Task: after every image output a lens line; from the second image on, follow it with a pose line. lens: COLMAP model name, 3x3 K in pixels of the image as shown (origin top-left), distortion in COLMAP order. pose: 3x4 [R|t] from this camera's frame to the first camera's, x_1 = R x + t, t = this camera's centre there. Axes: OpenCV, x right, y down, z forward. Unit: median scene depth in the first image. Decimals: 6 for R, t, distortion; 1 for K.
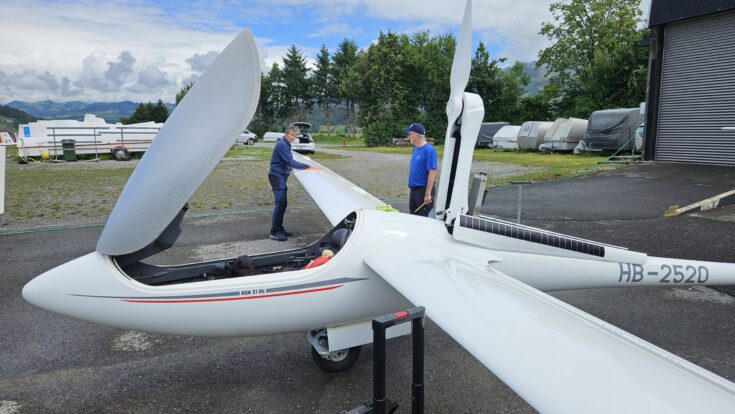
lens RADIAL K [[474.0, 0, 371.5], [0, 474.0, 205.9], [0, 0, 1]] dist [0.079411, -0.074648]
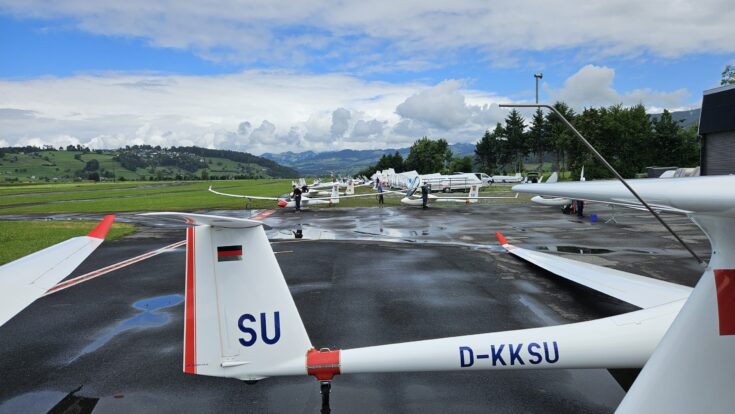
lens RADIAL K [[481.1, 0, 374.4], [0, 481.1, 206.3], [0, 0, 1]] dist [0.085301, -0.076720]
pose [[0.919442, 0.002792, -0.393216, 0.009409], [-0.035407, 0.996501, -0.075715, 0.046611], [0.391629, 0.083538, 0.916323, -0.367017]]
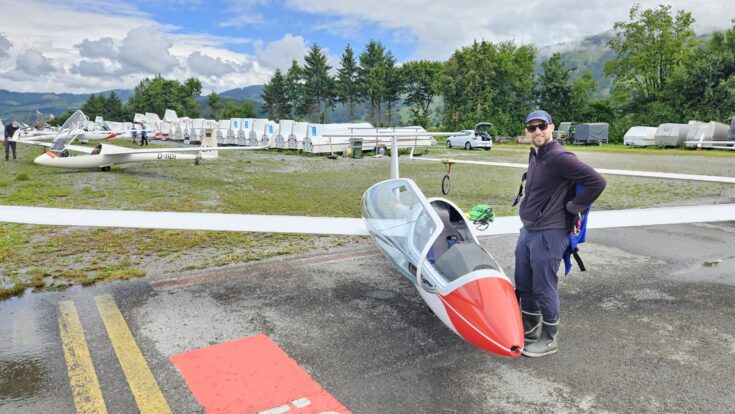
lens RADIAL K [[481.1, 0, 374.4], [0, 481.1, 206.3], [0, 0, 1]] dist [0.085301, -0.076720]
pose [[0.983671, -0.018229, 0.179052, -0.244829], [0.017338, 0.999828, 0.006536, 0.005688], [-0.179141, -0.003325, 0.983818, -0.040382]]
